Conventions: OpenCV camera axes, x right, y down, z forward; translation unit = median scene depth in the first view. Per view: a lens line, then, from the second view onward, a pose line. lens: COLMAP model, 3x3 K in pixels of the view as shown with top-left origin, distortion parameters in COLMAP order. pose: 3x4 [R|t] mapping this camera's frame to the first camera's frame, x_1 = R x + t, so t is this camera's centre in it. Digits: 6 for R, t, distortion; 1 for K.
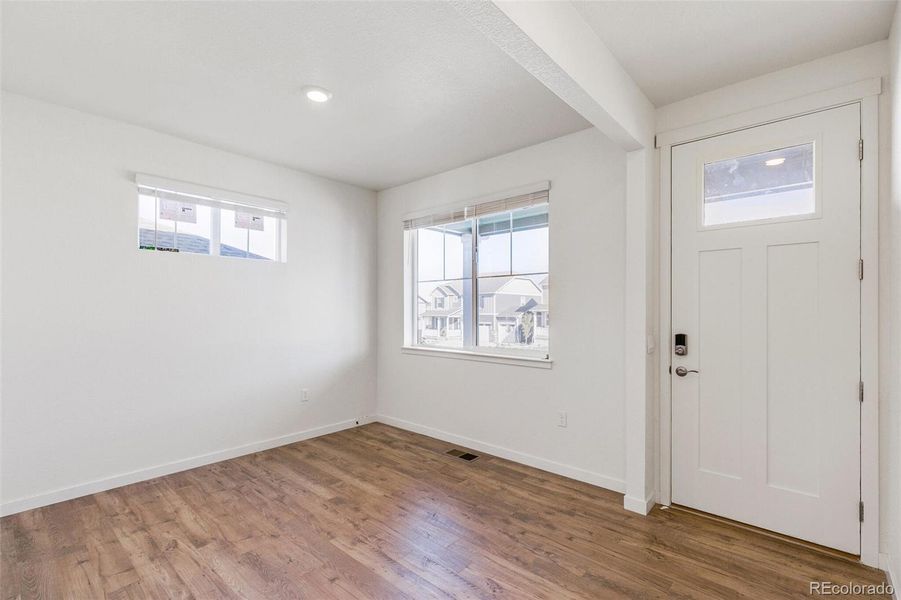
lens RADIAL K [[409.8, 0, 451.3], [0, 409.8, 310.7], [0, 0, 1]] dist [0.001640, 0.000173]
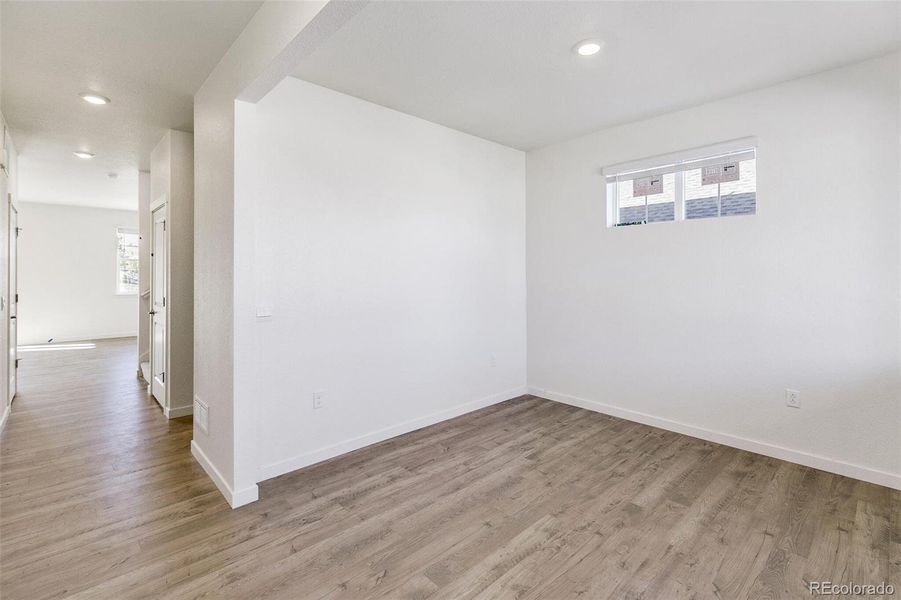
lens RADIAL K [[412.6, 0, 451.2], [0, 412.6, 272.5], [0, 0, 1]] dist [0.002475, 0.000334]
pose [[-0.089720, -0.001979, -0.995965, 0.542011], [0.000818, 0.999998, -0.002060, -0.011112], [0.995967, -0.001000, -0.089718, 0.657670]]
